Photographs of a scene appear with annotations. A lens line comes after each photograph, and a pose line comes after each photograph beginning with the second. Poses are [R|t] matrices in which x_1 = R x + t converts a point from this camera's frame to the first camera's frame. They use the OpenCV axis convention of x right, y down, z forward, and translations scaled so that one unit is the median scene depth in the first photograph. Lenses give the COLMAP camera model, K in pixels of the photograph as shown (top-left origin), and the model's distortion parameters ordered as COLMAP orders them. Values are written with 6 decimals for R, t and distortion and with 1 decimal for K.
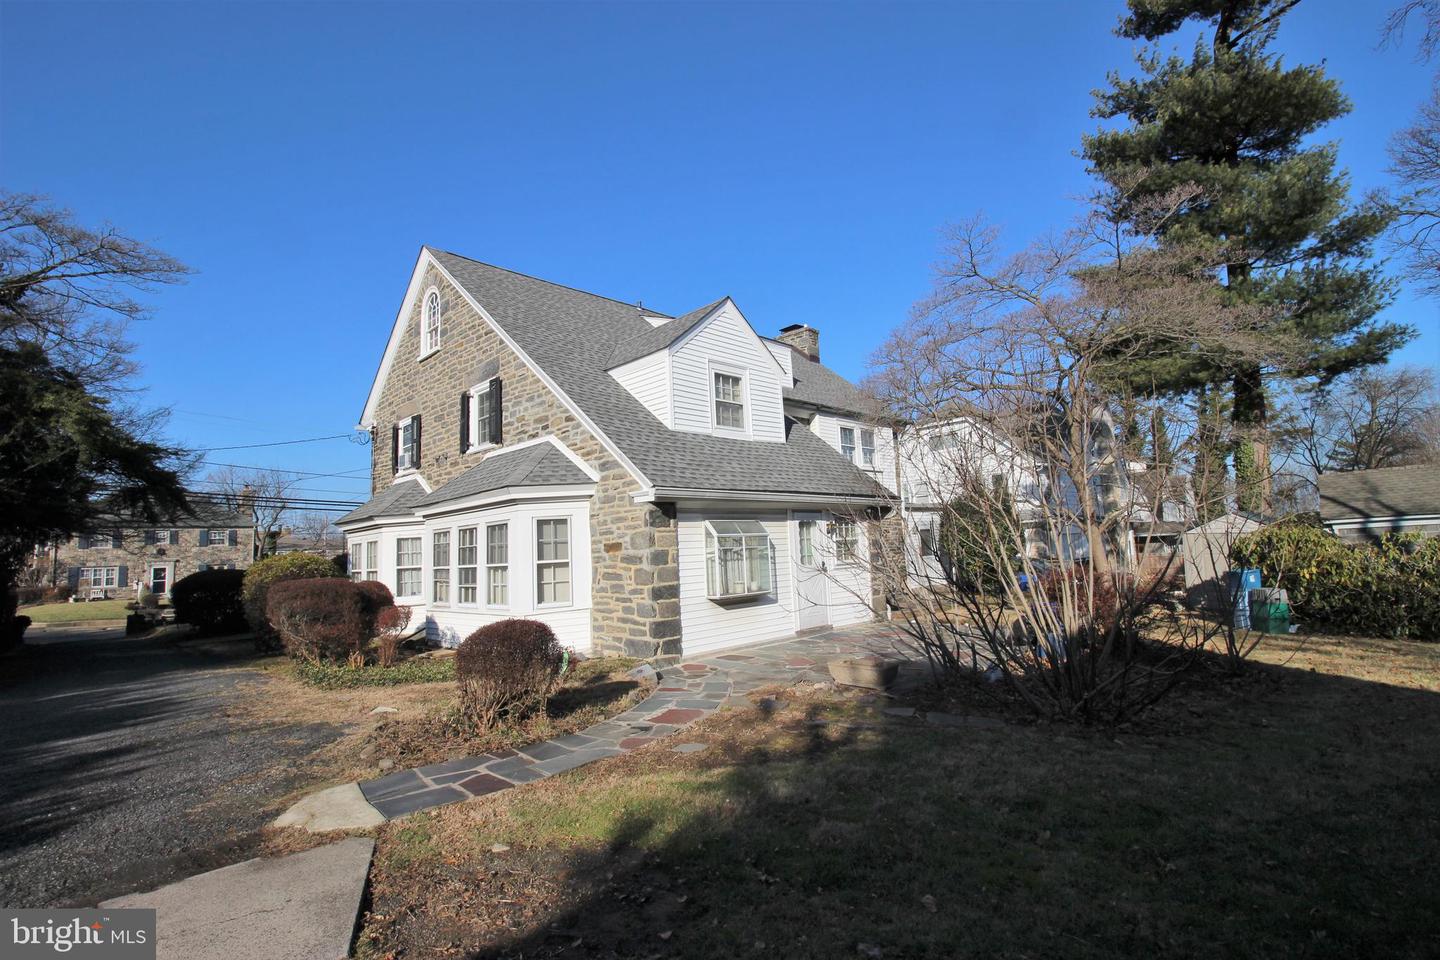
lens RADIAL K [[676.2, 0, 720.0], [0, 676.2, 480.0], [0, 0, 1]] dist [-0.001342, -0.000240]
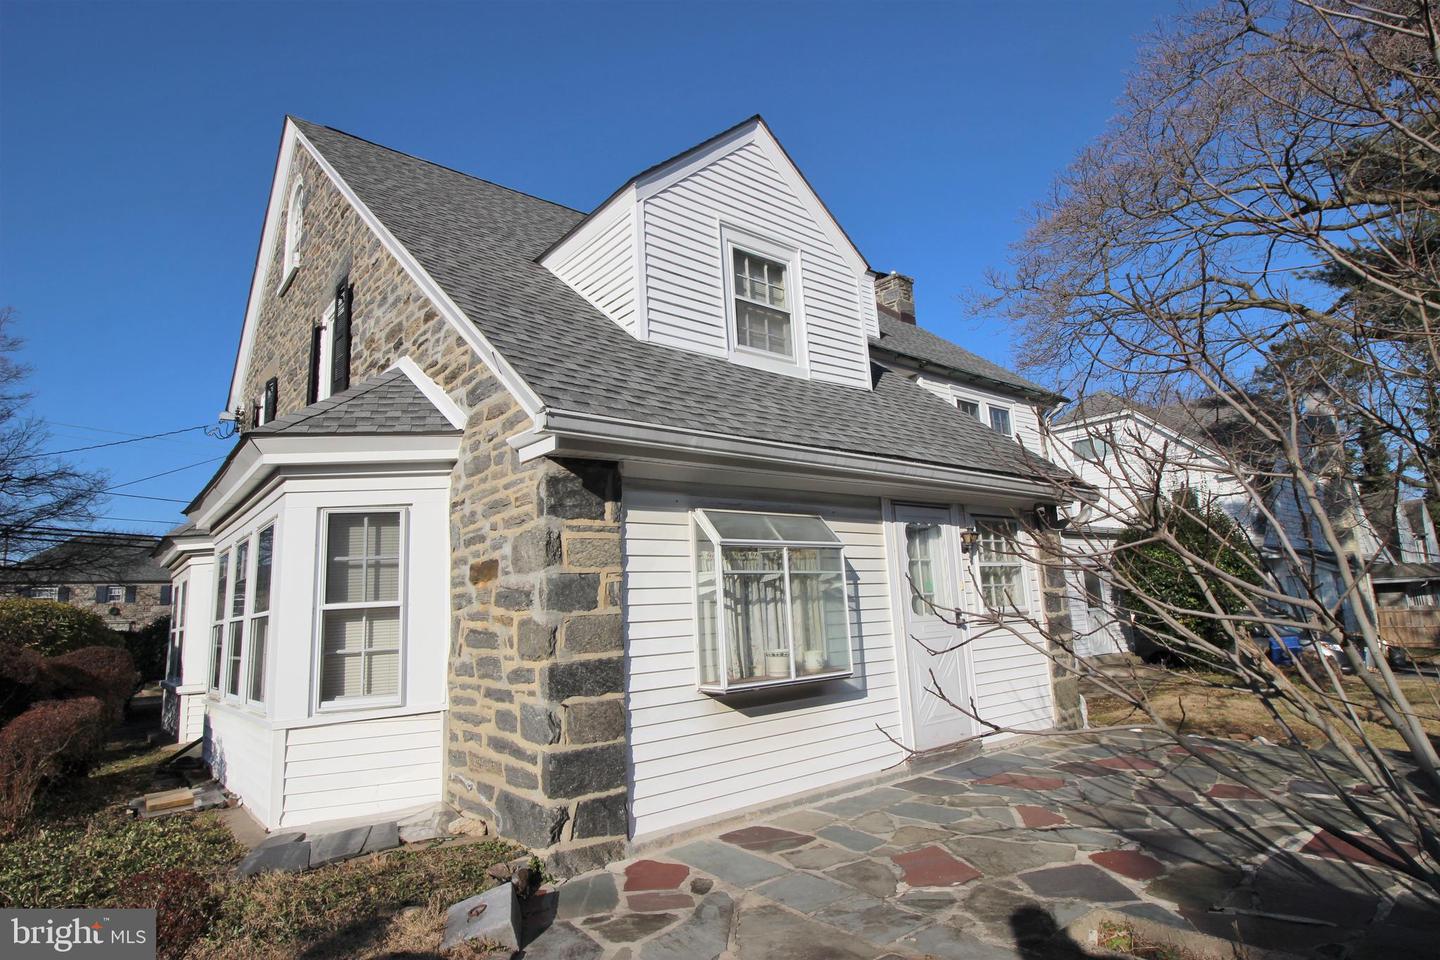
lens RADIAL K [[766.2, 0, 720.0], [0, 766.2, 480.0], [0, 0, 1]] dist [-0.000542, -0.000344]
pose [[0.995670, -0.019697, -0.090851, 0.039091], [0.013788, 0.997776, -0.065212, 0.072506], [0.091933, 0.063676, 0.993727, 0.500126]]
